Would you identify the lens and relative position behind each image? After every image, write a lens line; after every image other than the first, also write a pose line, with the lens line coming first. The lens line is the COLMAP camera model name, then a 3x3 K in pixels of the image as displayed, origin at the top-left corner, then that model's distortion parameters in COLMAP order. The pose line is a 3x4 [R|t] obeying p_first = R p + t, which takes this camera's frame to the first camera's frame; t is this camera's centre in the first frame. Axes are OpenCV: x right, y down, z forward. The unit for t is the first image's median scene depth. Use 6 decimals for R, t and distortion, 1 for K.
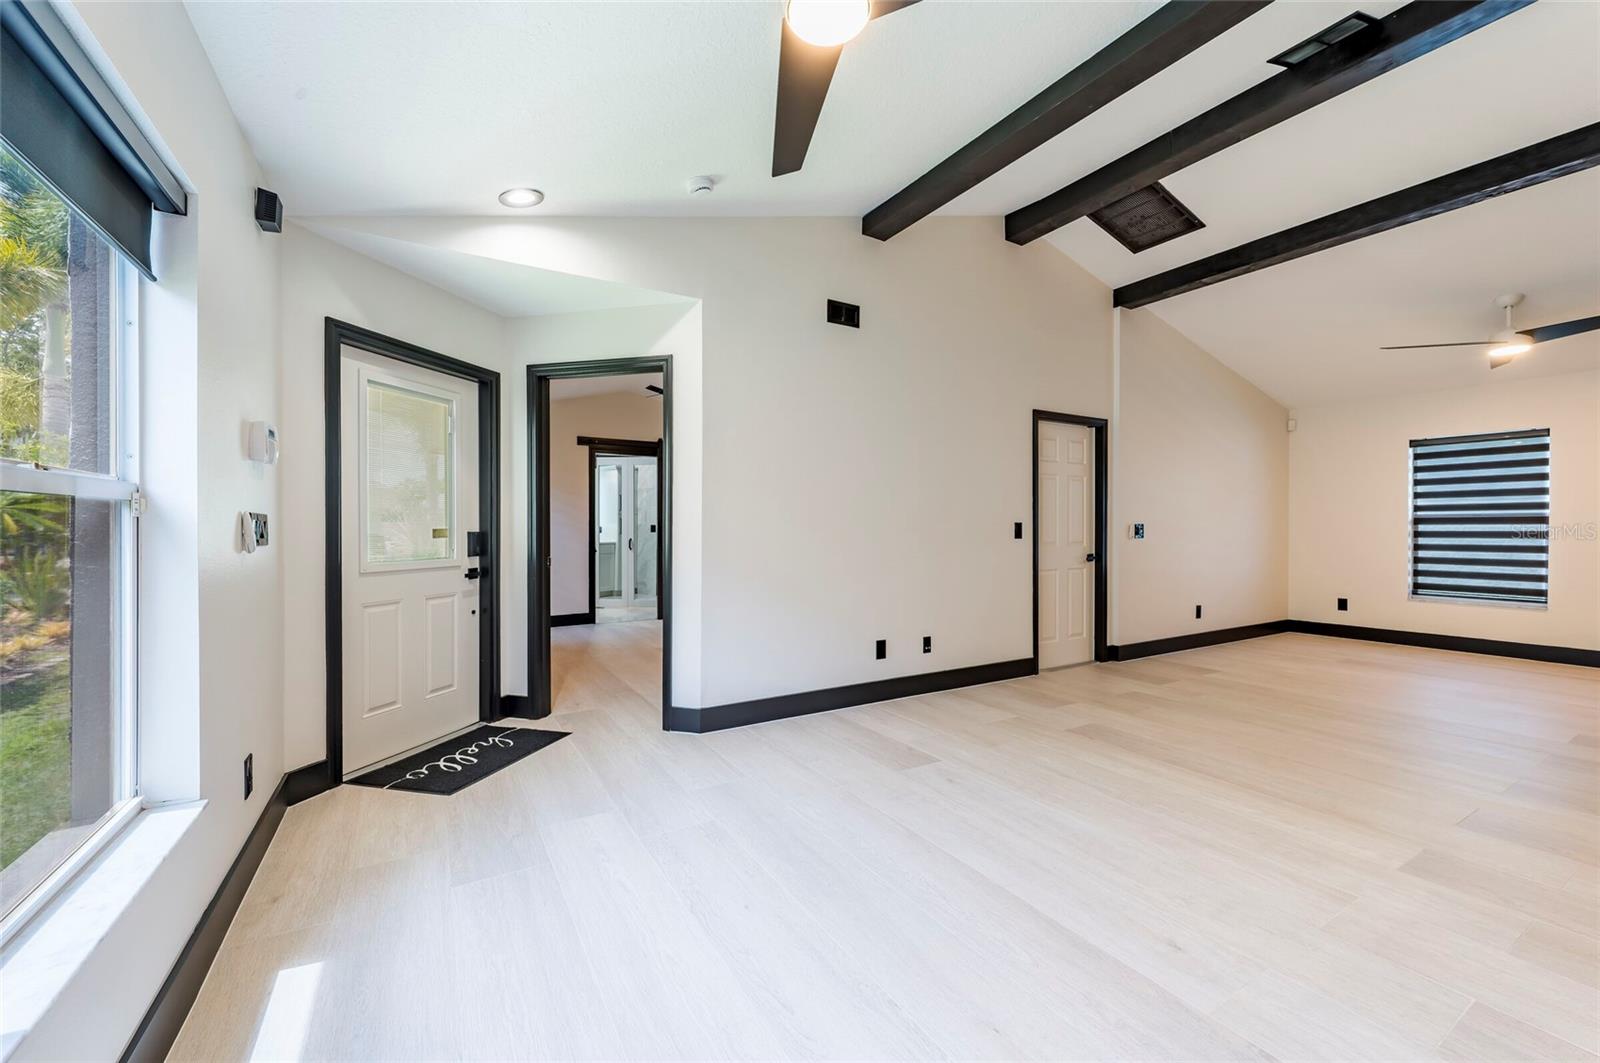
lens RADIAL K [[635.0, 0, 803.8], [0, 635.0, 532.7], [0, 0, 1]] dist [0.001045, -0.000737]
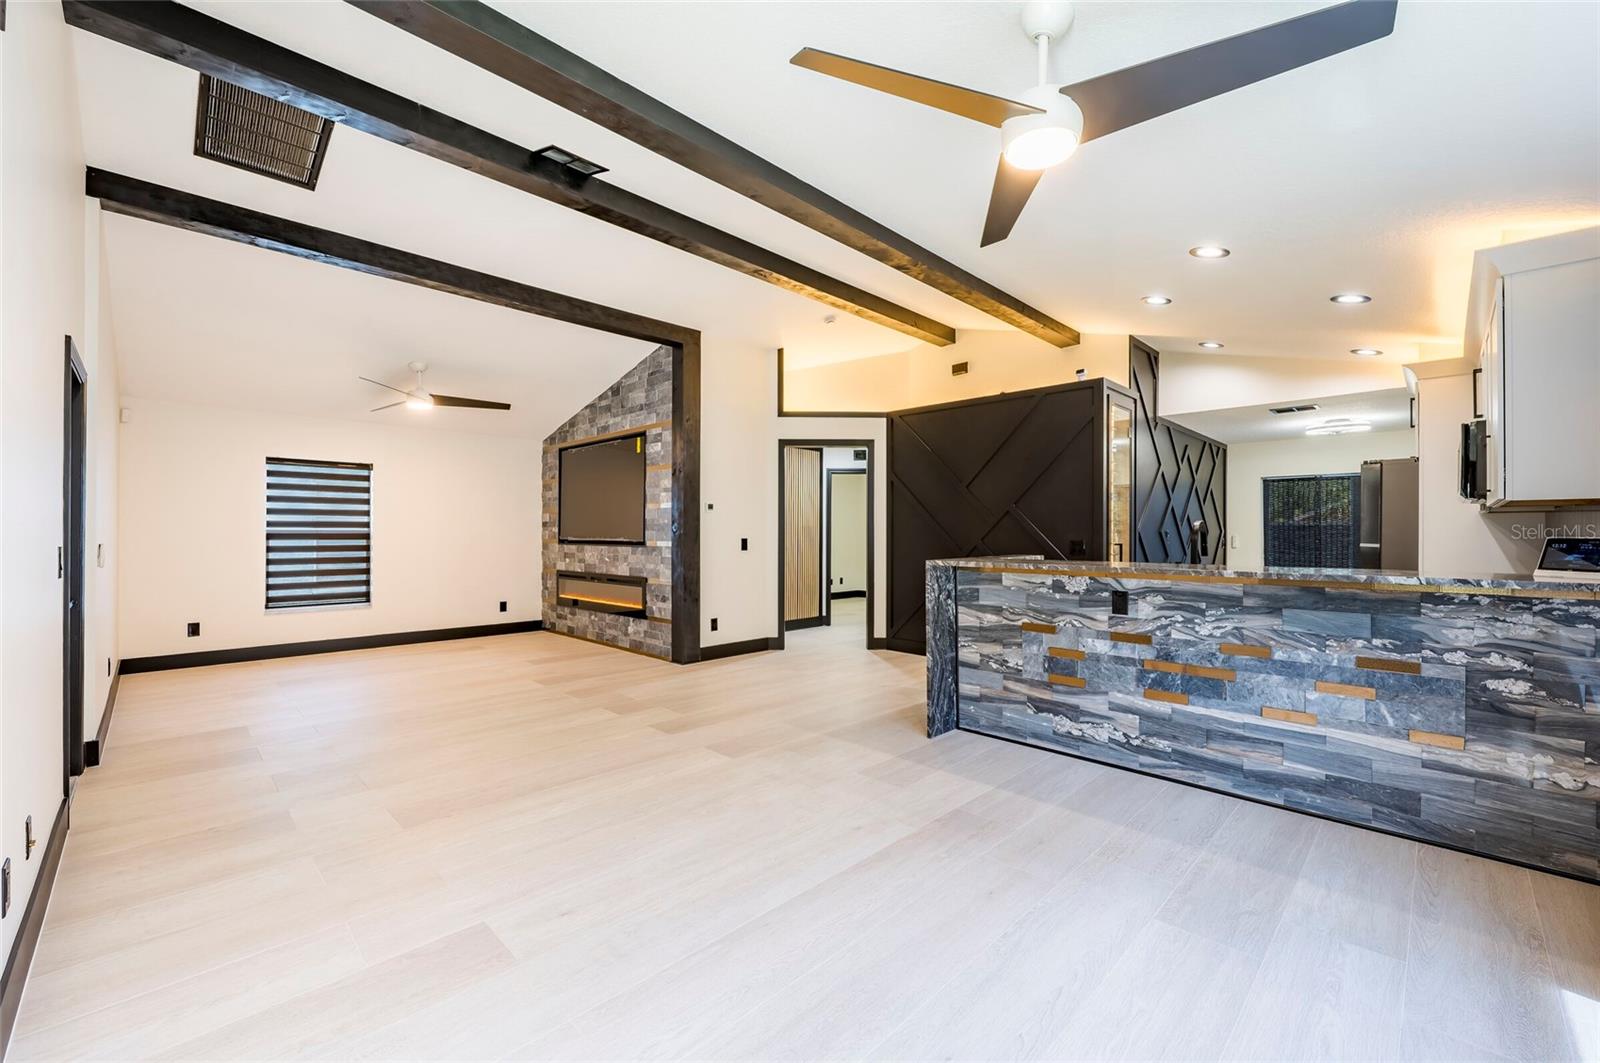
lens RADIAL K [[648.6, 0, 800.0], [0, 648.6, 531.5], [0, 0, 1]] dist [-0.000461, -0.003164]
pose [[-0.246978, 0.003665, 0.969014, -0.322849], [0.005175, 0.999984, -0.002463, -0.024030], [-0.969007, 0.004407, -0.246993, 0.539284]]
